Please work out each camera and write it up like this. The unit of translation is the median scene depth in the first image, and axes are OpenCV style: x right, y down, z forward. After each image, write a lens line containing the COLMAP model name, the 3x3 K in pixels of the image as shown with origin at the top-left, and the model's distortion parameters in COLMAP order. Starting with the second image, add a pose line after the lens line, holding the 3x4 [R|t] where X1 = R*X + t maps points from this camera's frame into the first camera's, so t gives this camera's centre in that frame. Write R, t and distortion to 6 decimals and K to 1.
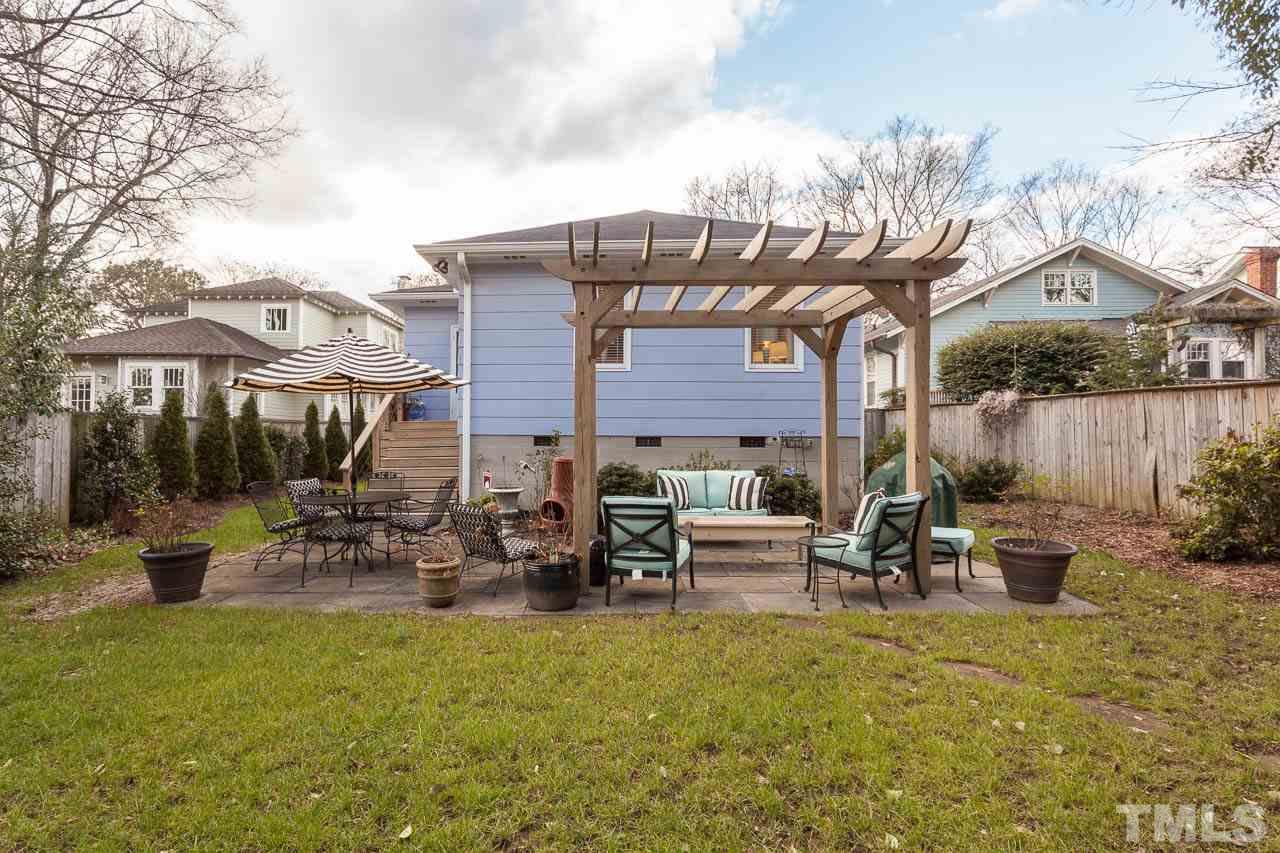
lens RADIAL K [[680.2, 0, 637.3], [0, 680.2, 419.2], [0, 0, 1]] dist [0.001169, 0.000854]
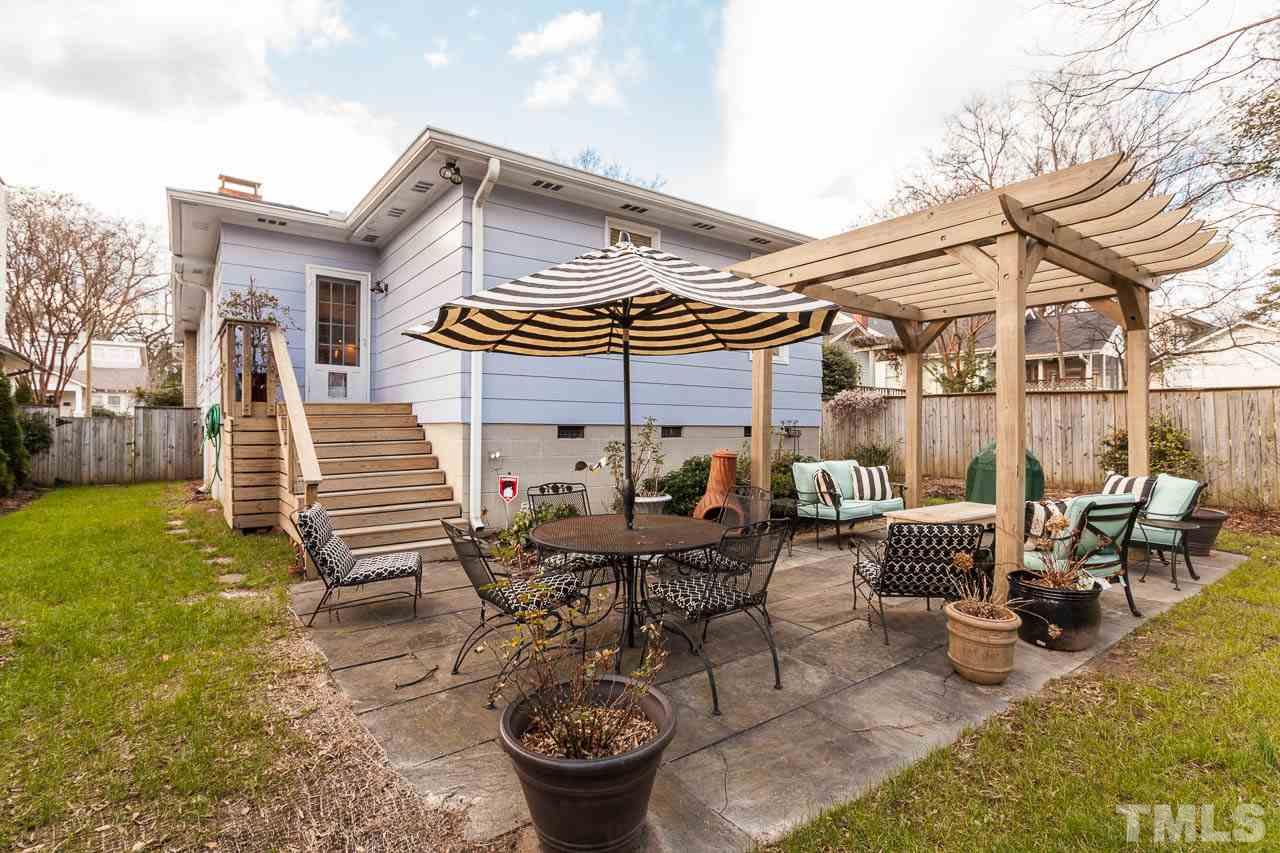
lens RADIAL K [[603.7, 0, 621.3], [0, 603.7, 428.6], [0, 0, 1]] dist [0.002610, 0.000528]
pose [[0.808157, 0.001314, 0.588966, -0.644177], [-0.015829, 0.999685, 0.019489, 0.018578], [-0.588754, -0.025073, 0.807923, 0.521853]]
